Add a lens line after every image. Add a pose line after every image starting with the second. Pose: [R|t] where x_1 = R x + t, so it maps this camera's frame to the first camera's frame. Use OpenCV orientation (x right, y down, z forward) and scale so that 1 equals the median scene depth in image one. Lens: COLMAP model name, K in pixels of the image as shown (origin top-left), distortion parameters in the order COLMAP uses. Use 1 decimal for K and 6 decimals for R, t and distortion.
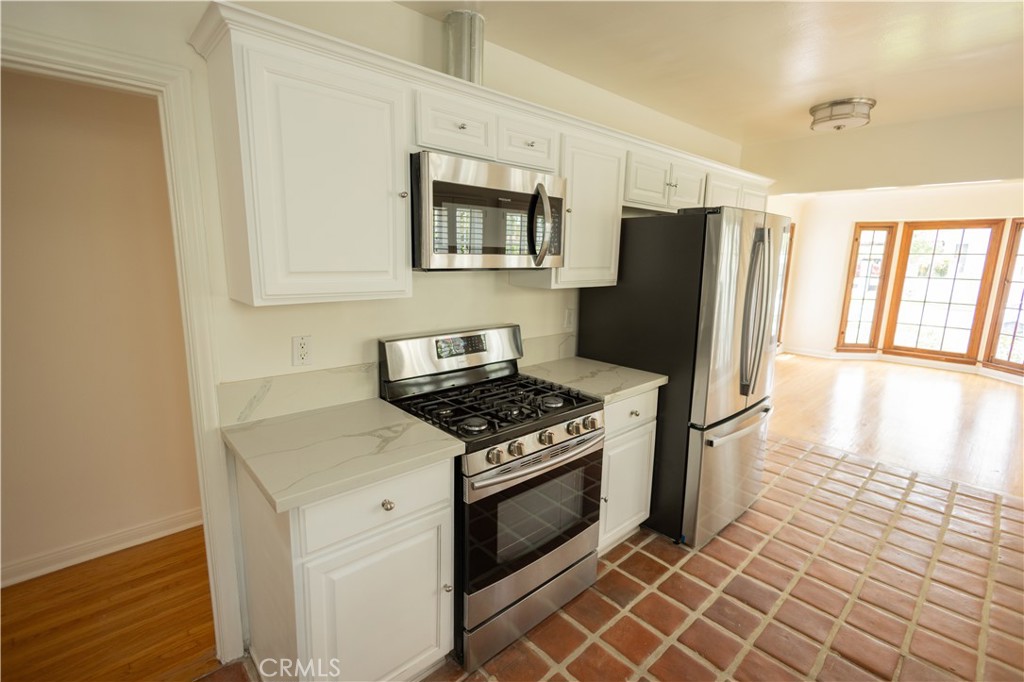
lens RADIAL K [[464.3, 0, 515.7], [0, 464.3, 341.8], [0, 0, 1]] dist [0.009756, -0.004543]
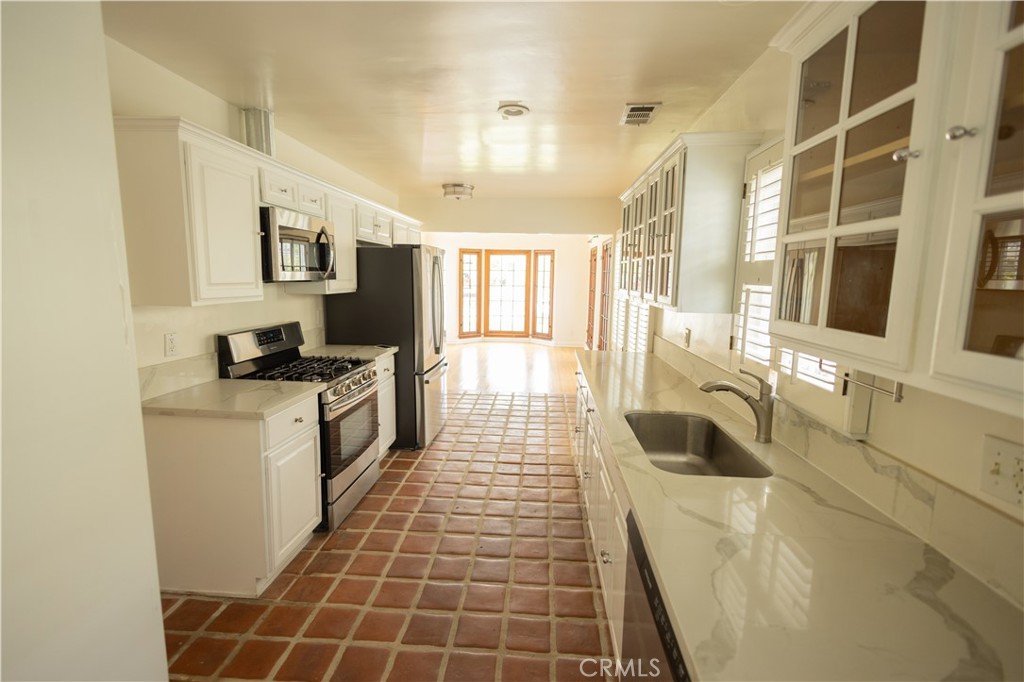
lens RADIAL K [[464.3, 0, 507.7], [0, 464.3, 345.1], [0, 0, 1]] dist [0.009756, -0.004543]
pose [[0.733668, -0.107285, 0.670985, -0.476075], [0.123378, 0.992076, 0.023721, 0.078560], [-0.668213, 0.065381, 0.741091, -0.449934]]
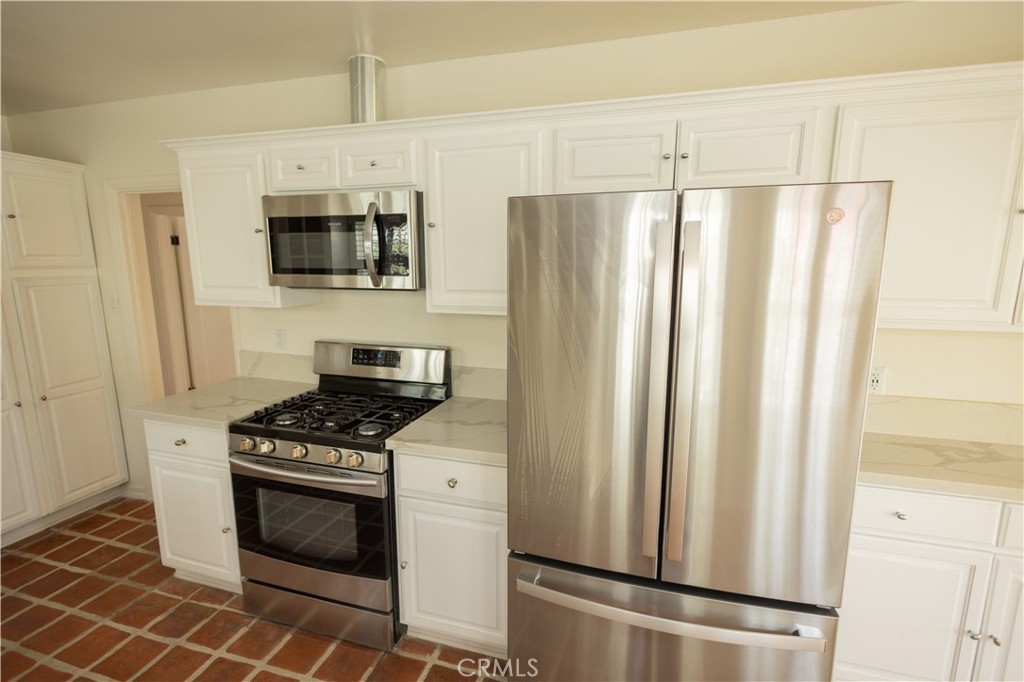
lens RADIAL K [[464.3, 0, 509.8], [0, 464.3, 338.9], [0, 0, 1]] dist [0.009756, -0.004543]
pose [[0.515290, 0.117260, -0.848956, 0.874775], [-0.152788, 0.987295, 0.043630, -0.118287], [0.843286, 0.107228, 0.526660, 0.616459]]
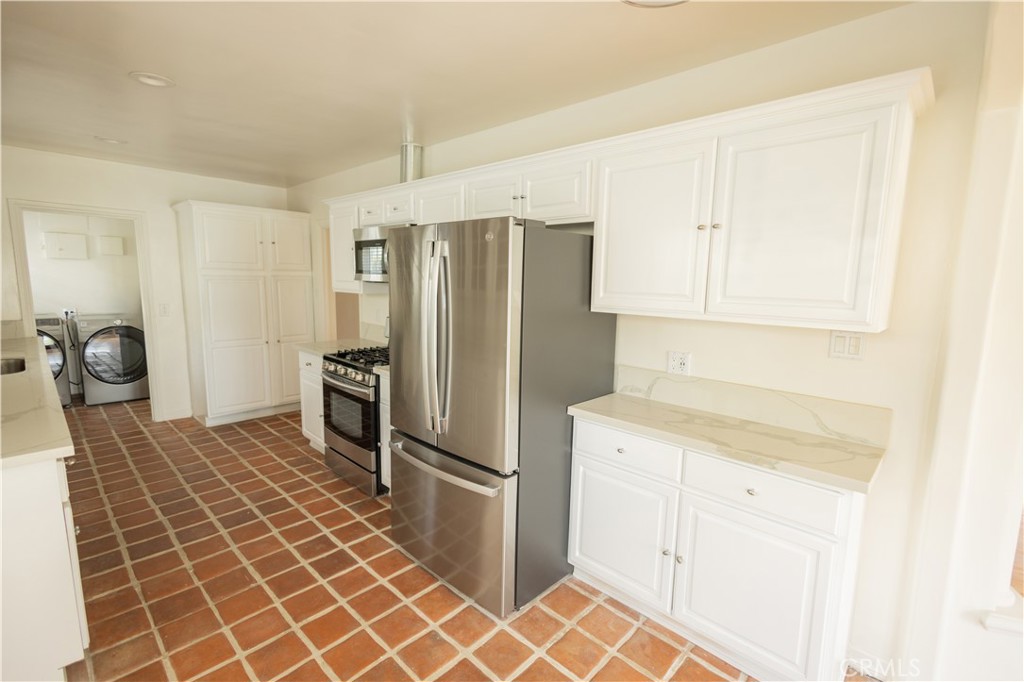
lens RADIAL K [[464.3, 0, 505.8], [0, 464.3, 333.6], [0, 0, 1]] dist [0.009756, -0.004543]
pose [[0.054921, 0.104634, -0.992993, 1.447175], [-0.203217, 0.974851, 0.091483, -0.179732], [0.977592, 0.196769, 0.074803, 1.097427]]
